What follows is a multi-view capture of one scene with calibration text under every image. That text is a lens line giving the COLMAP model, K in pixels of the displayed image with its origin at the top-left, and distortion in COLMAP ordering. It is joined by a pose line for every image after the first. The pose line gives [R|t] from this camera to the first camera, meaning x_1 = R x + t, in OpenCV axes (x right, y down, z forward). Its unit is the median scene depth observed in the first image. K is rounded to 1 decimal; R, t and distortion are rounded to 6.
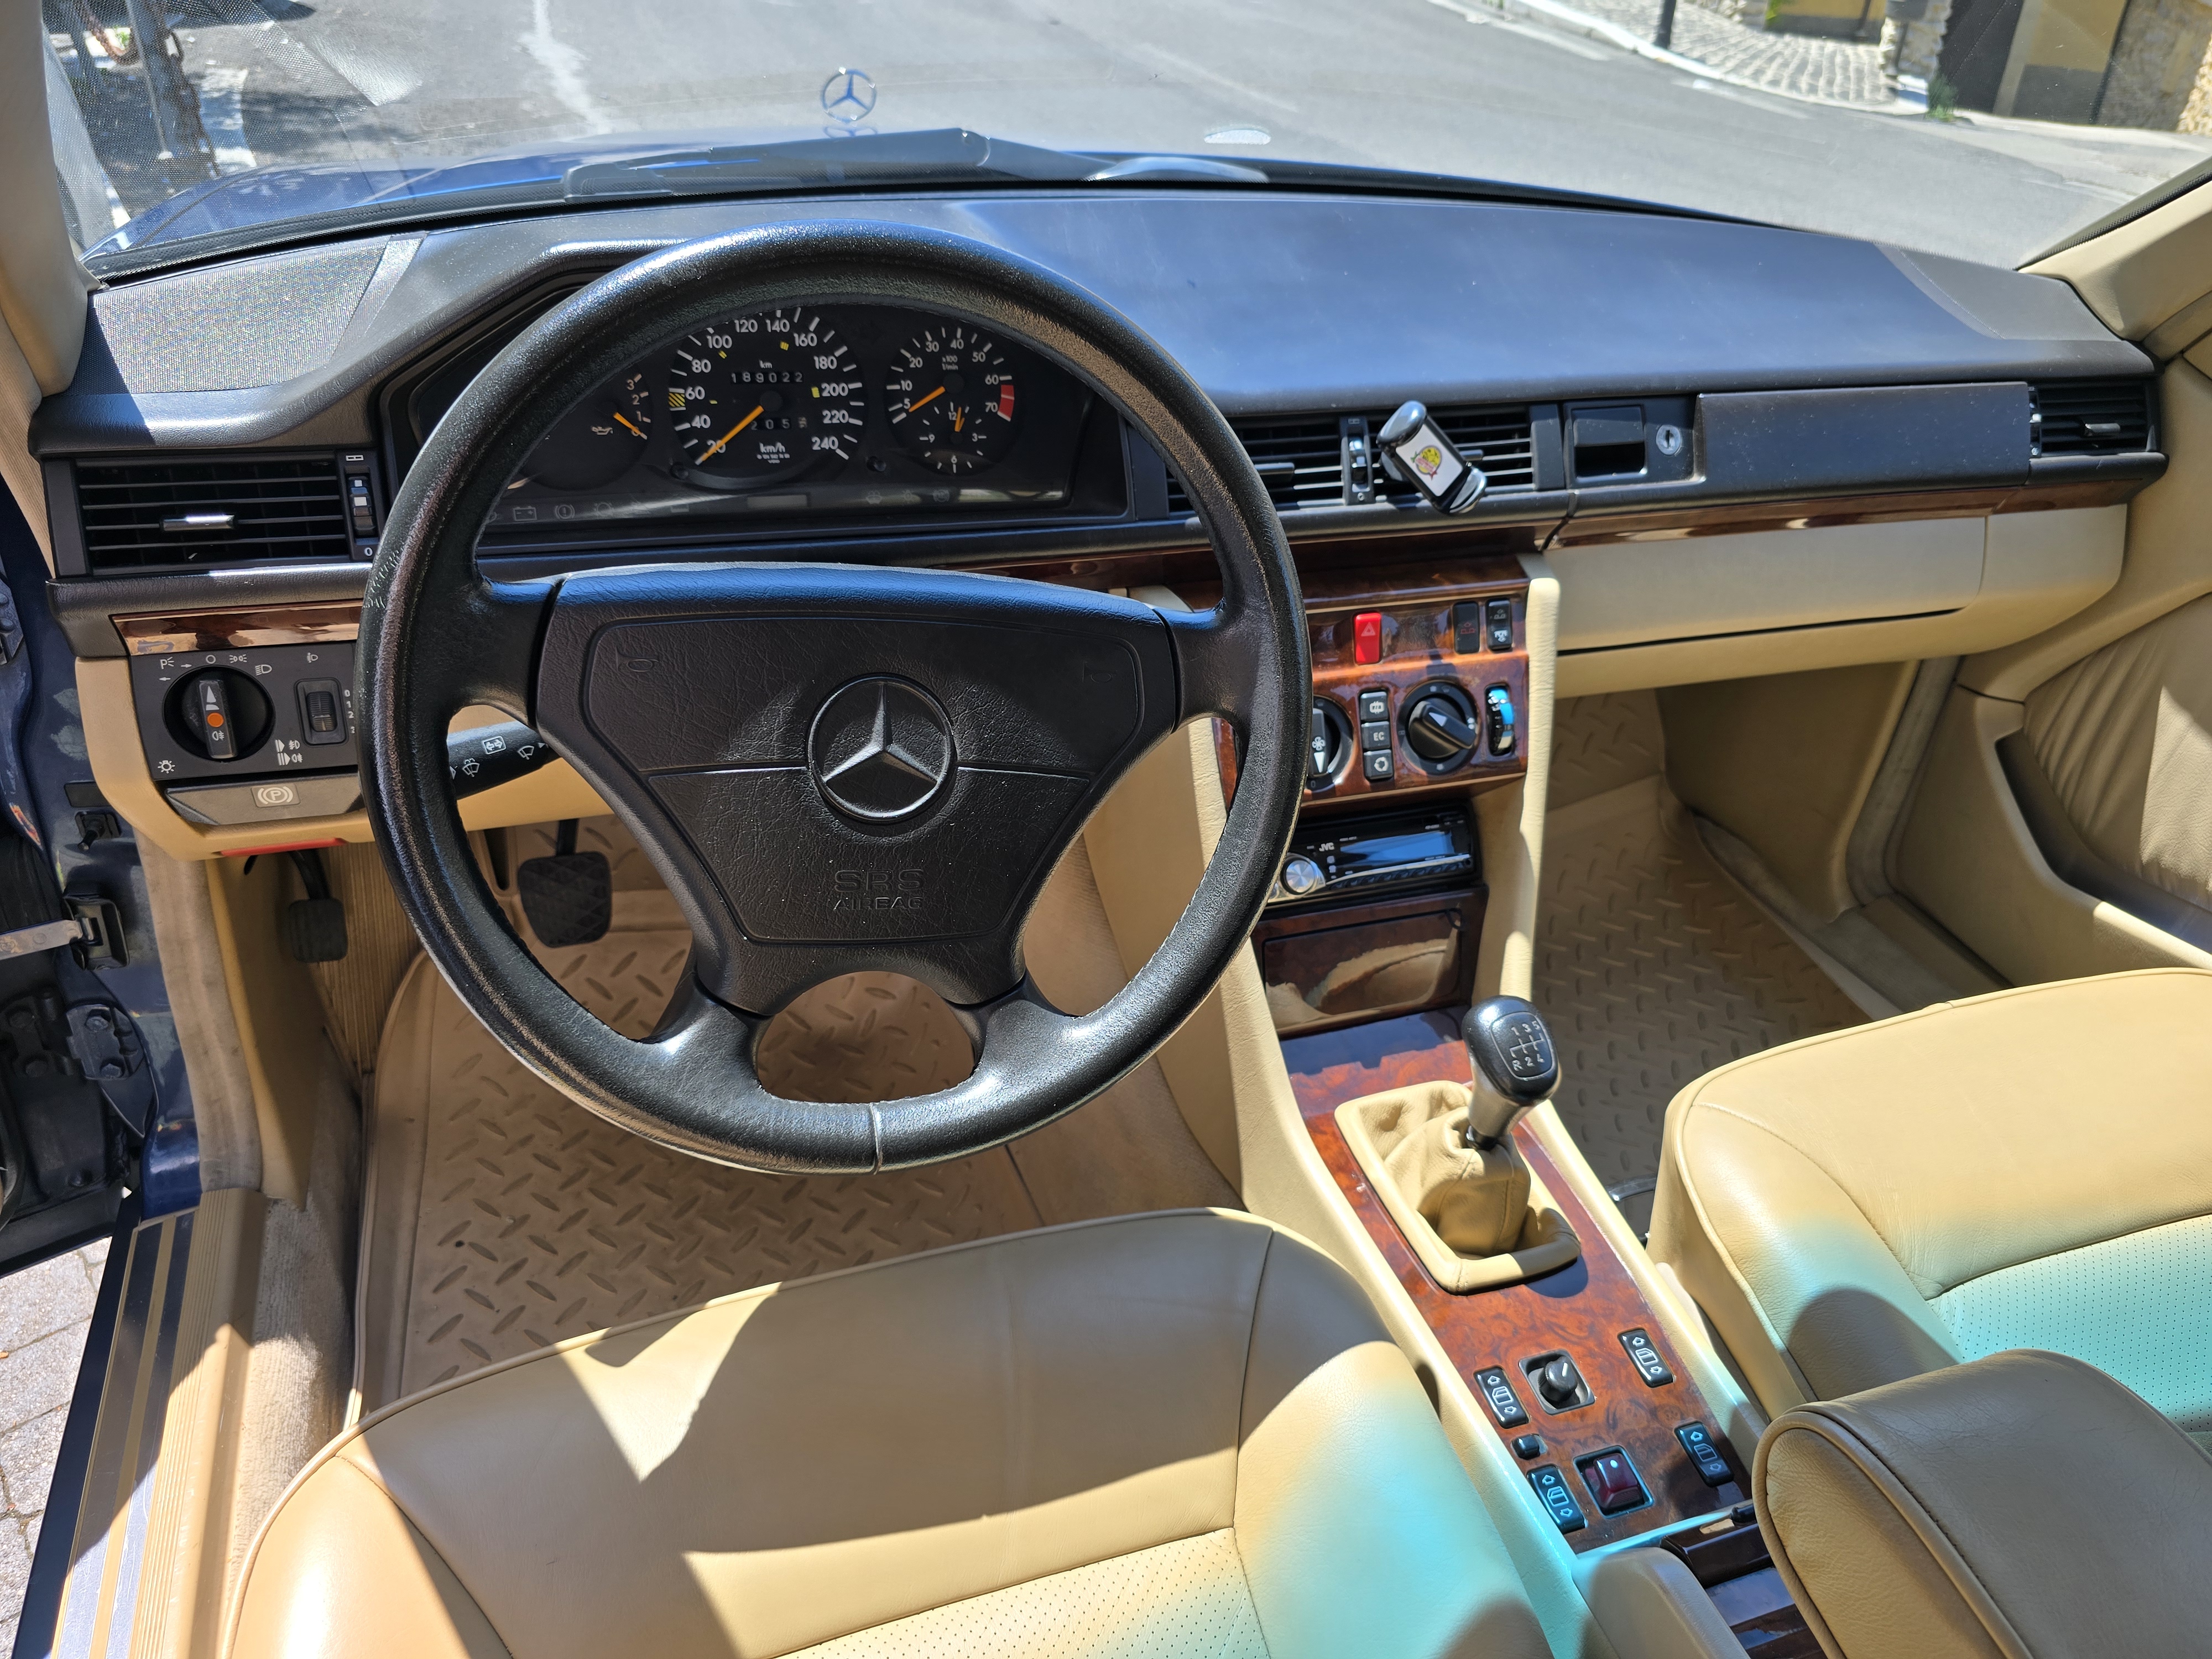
lens RADIAL K [[1499.5, 0, 1098.2], [0, 1499.5, 826.7], [0, 0, 1]] dist [0.028280, -0.020940]
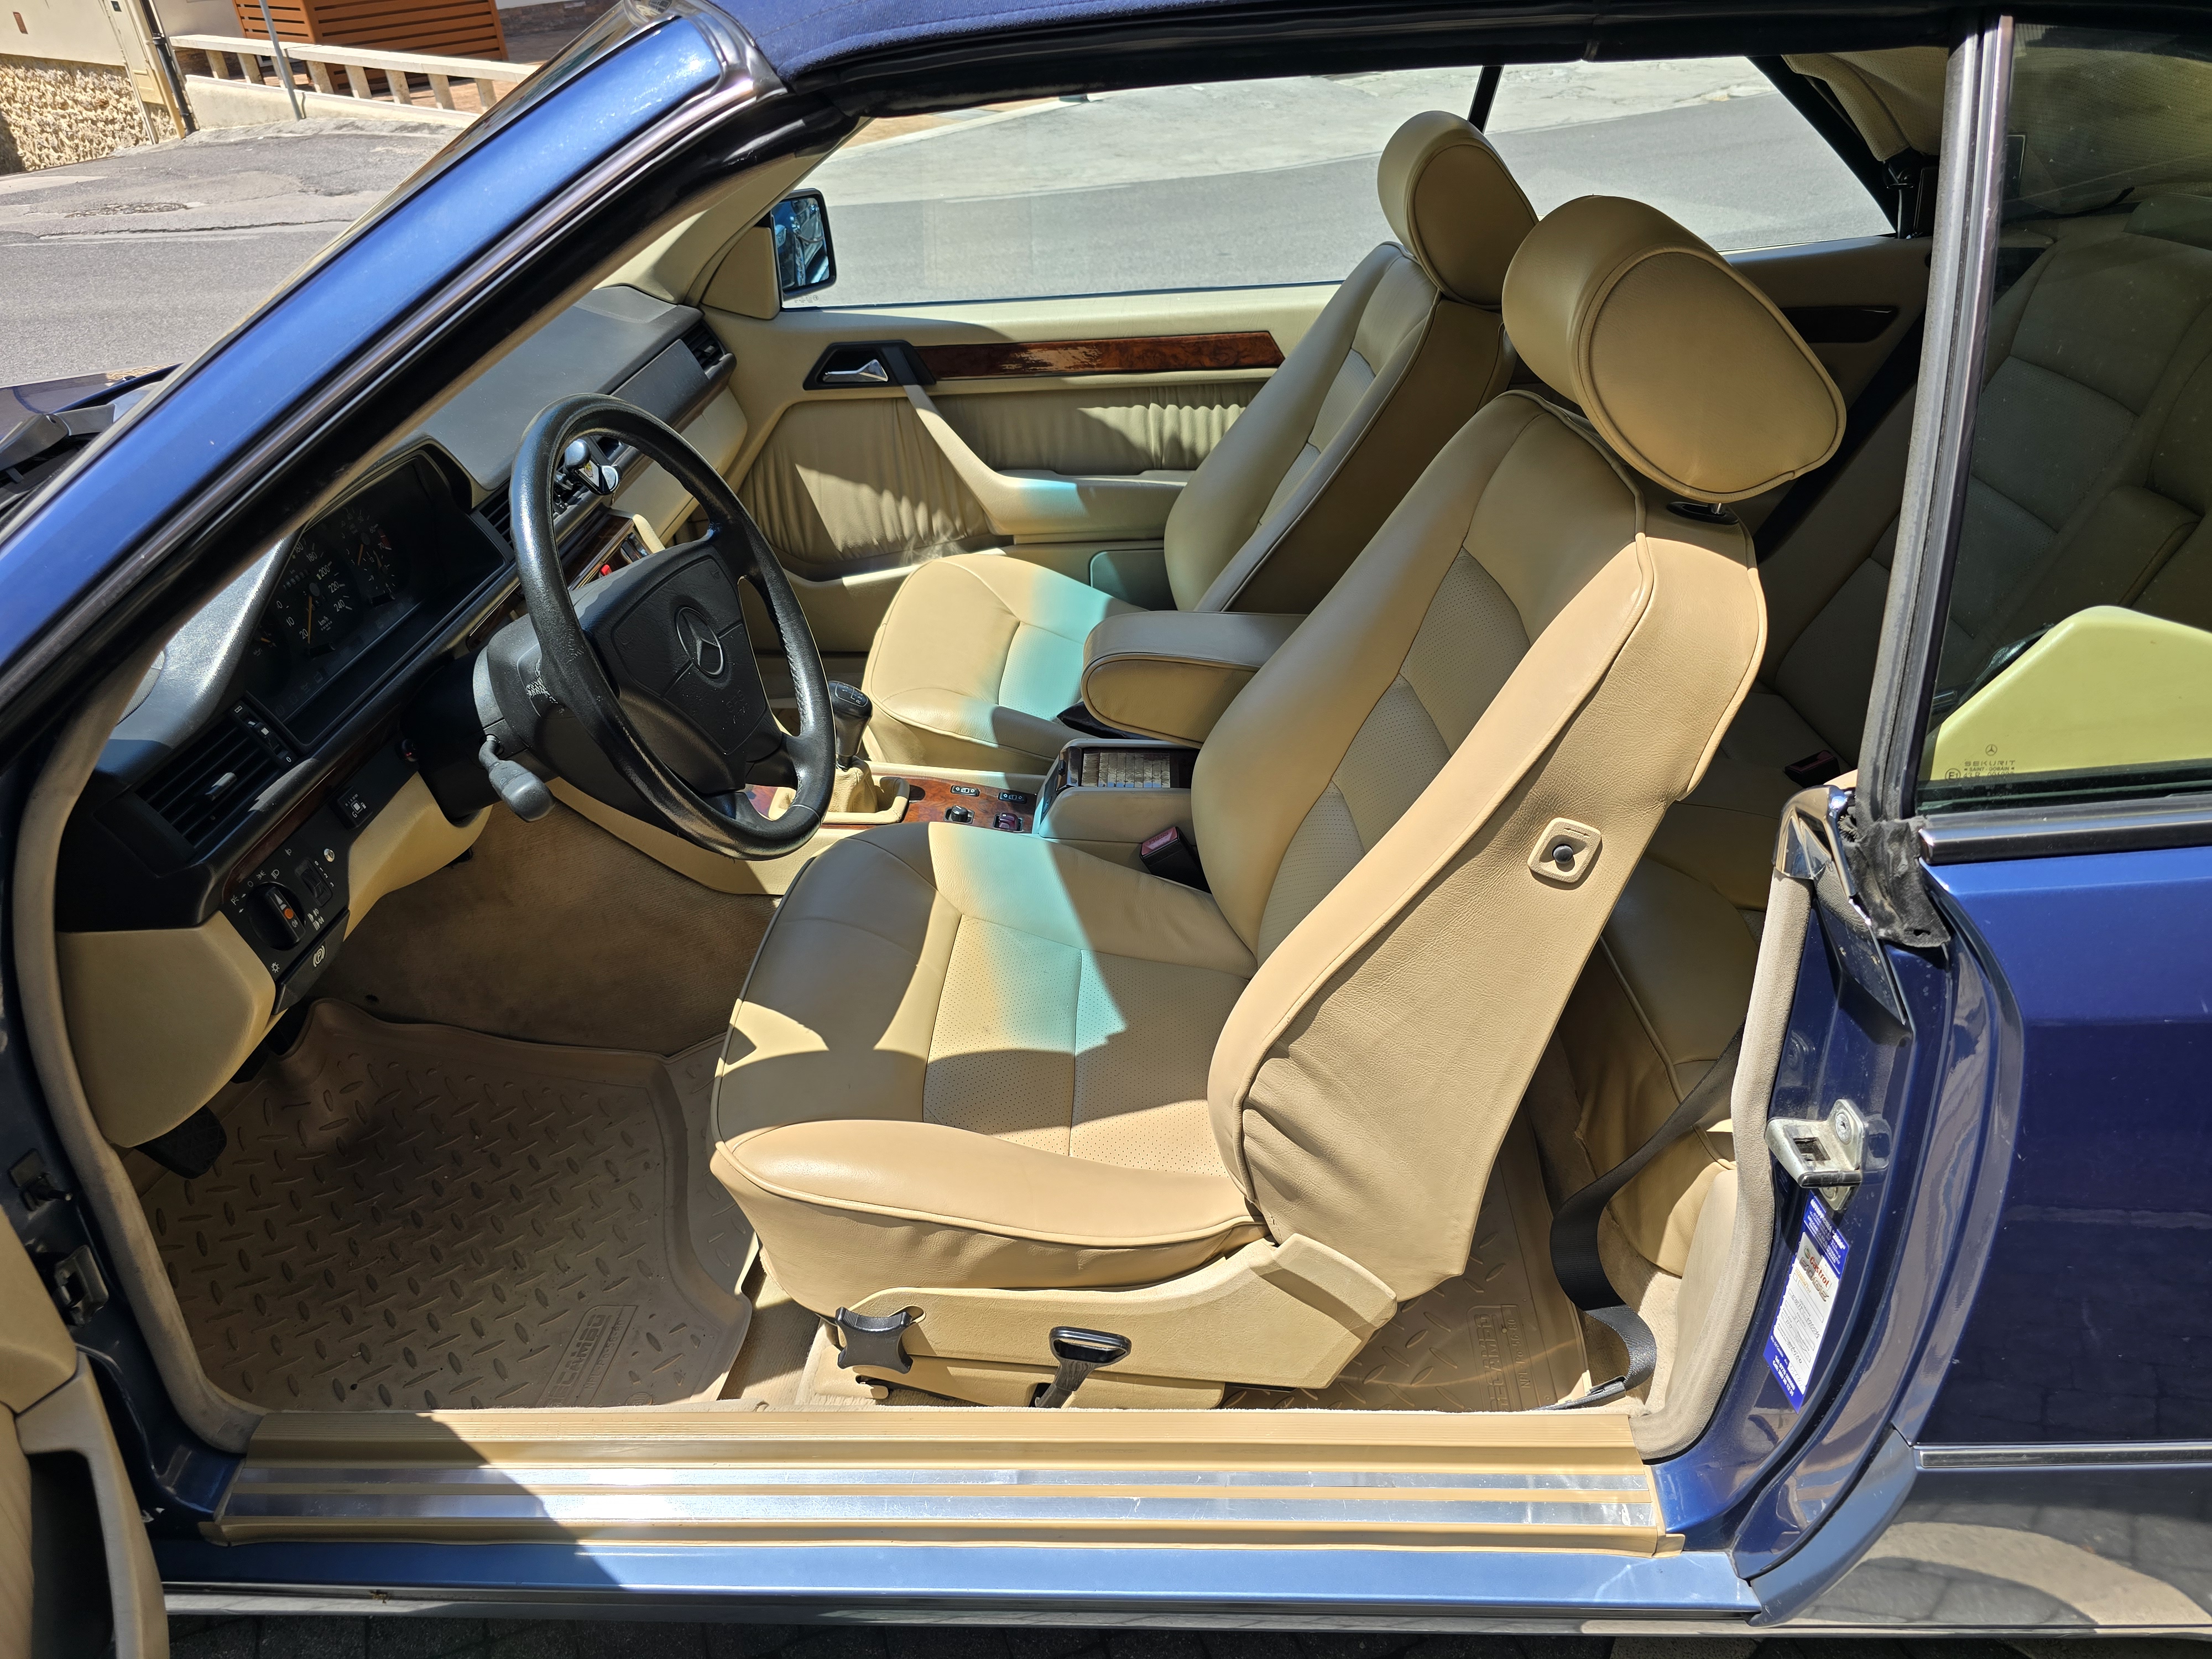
lens RADIAL K [[1499.5, 0, 1098.5], [0, 1499.5, 834.3], [0, 0, 1]] dist [0.028280, -0.020940]
pose [[0.373683, -0.550743, 0.746353, -1.132770], [0.560155, 0.775340, 0.291675, -0.100784], [-0.739316, 0.309079, 0.598233, -0.349527]]
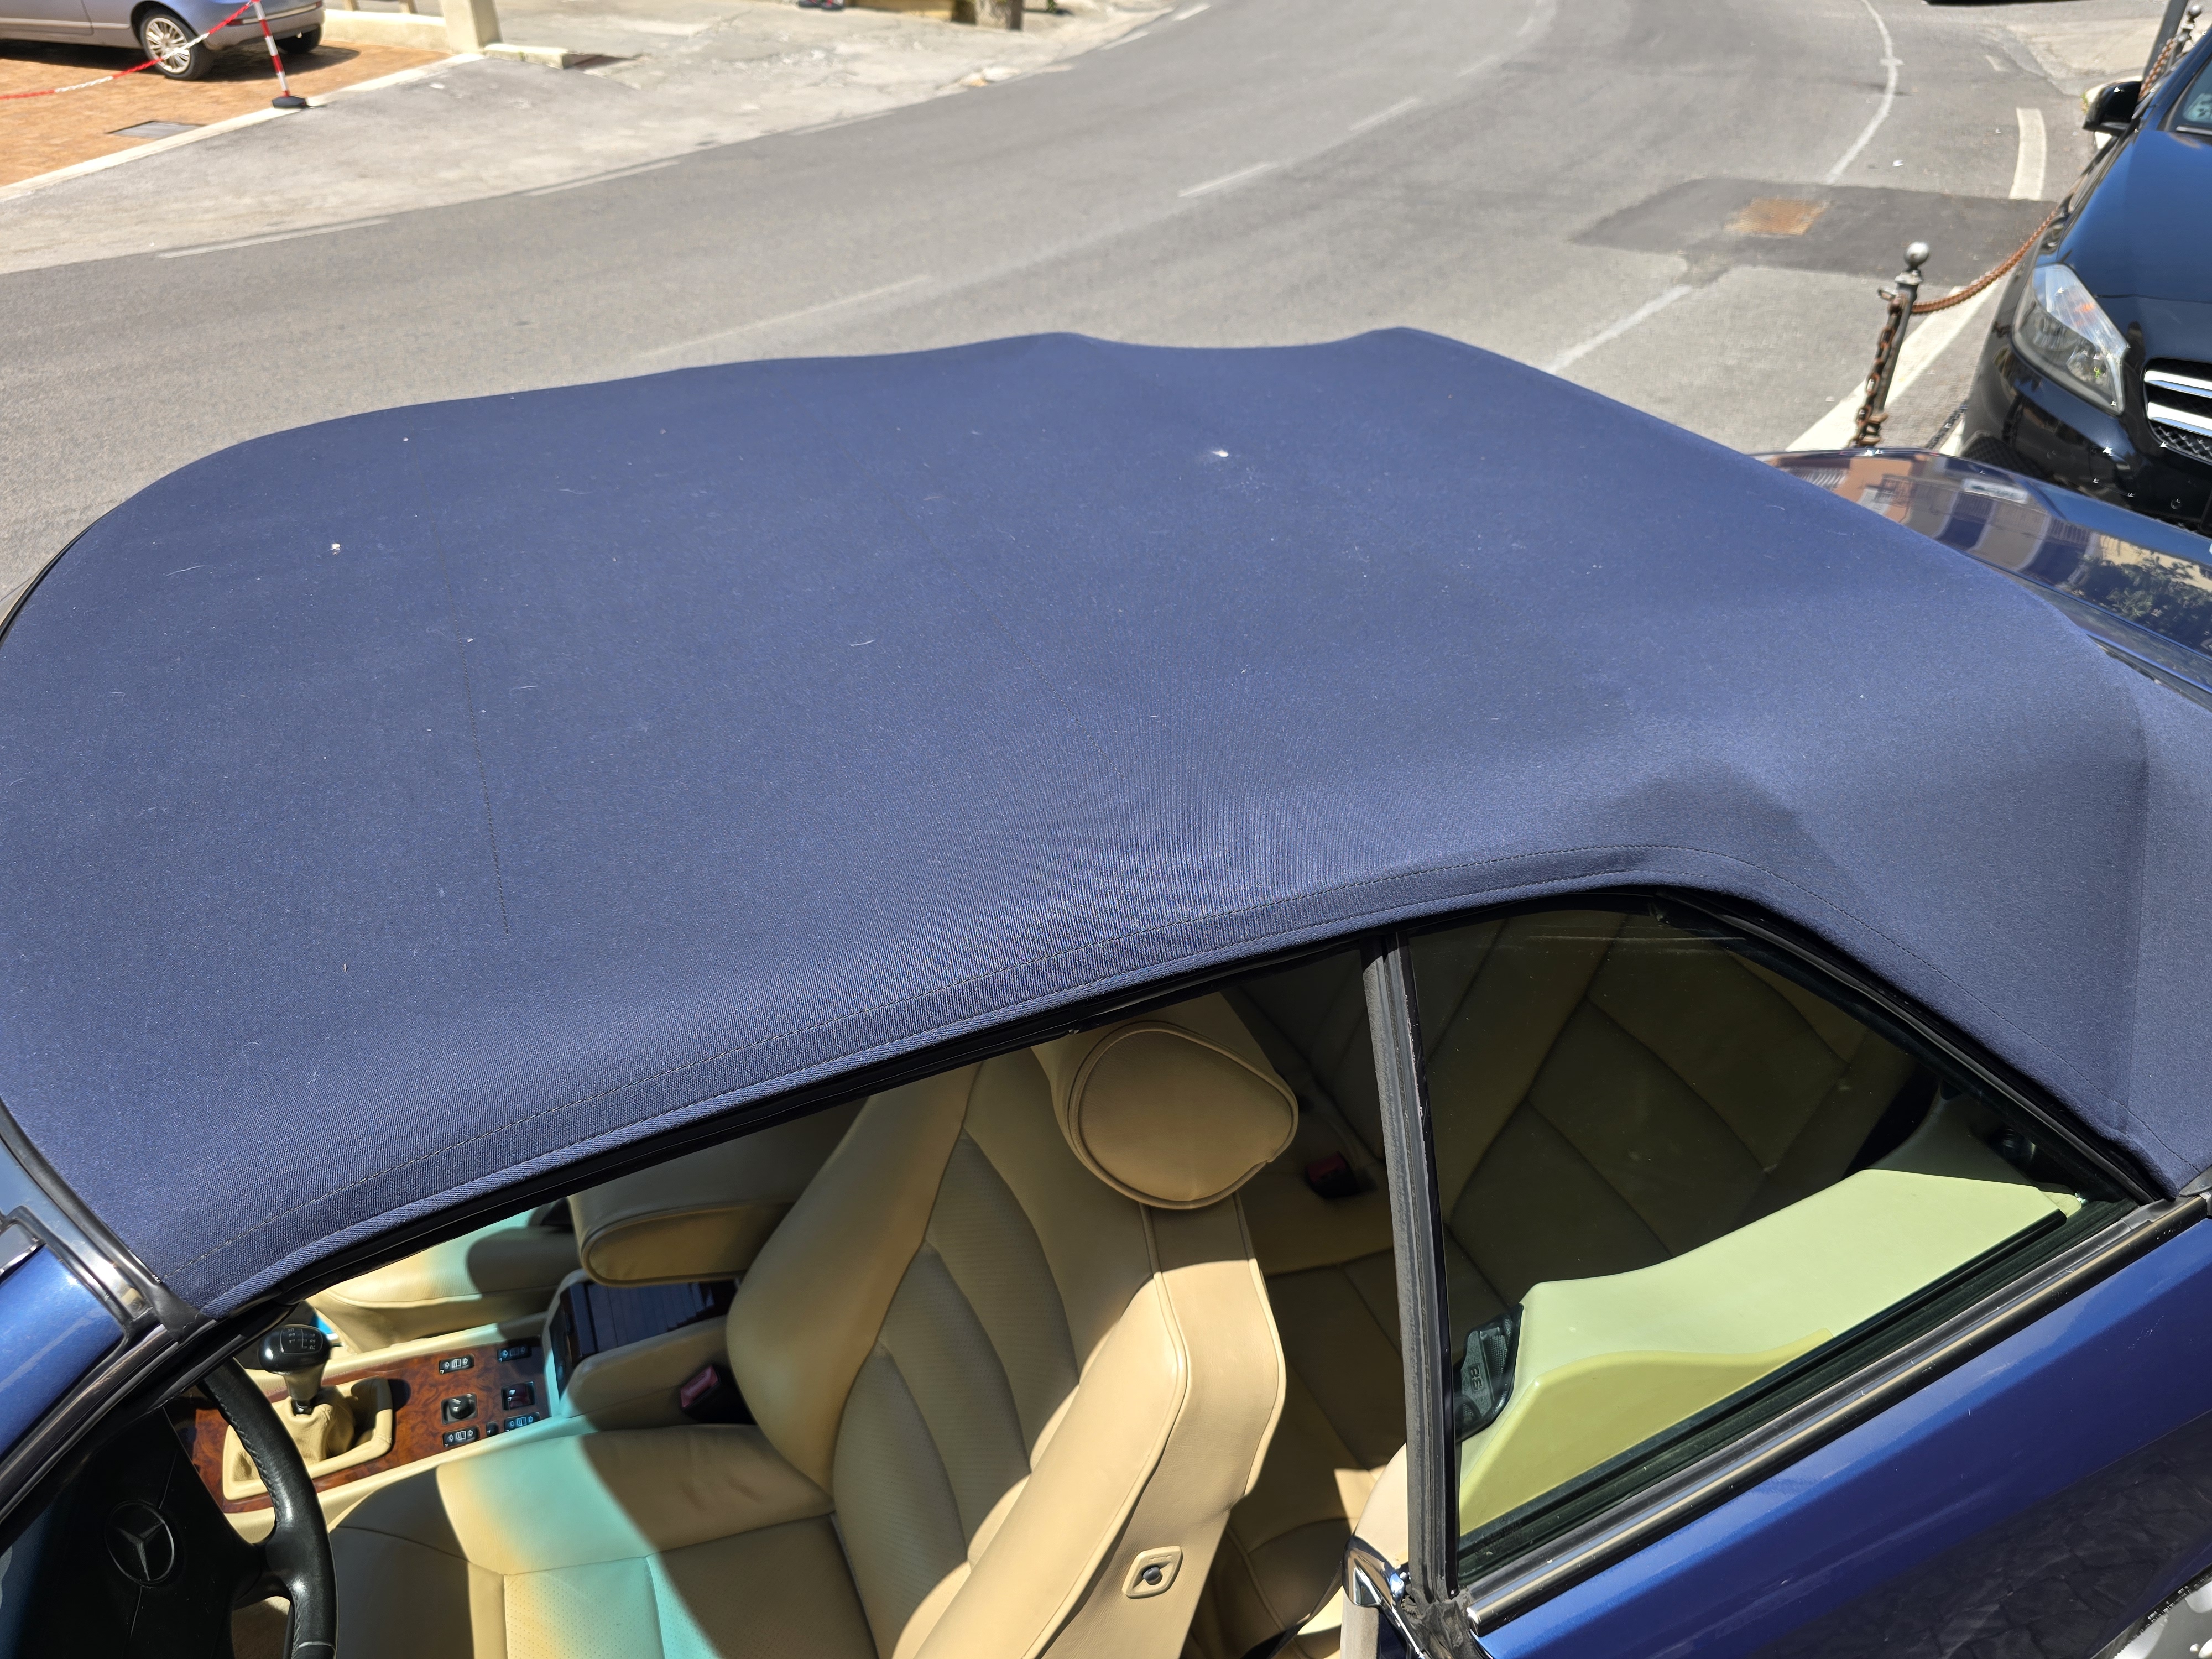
lens RADIAL K [[1499.5, 0, 1089.2], [0, 1499.5, 865.7], [0, 0, 1]] dist [0.028280, -0.020940]
pose [[-0.041768, -0.629863, 0.775583, -0.720592], [0.565073, 0.625292, 0.538240, -0.588540], [-0.823983, 0.460742, 0.329801, -0.537473]]
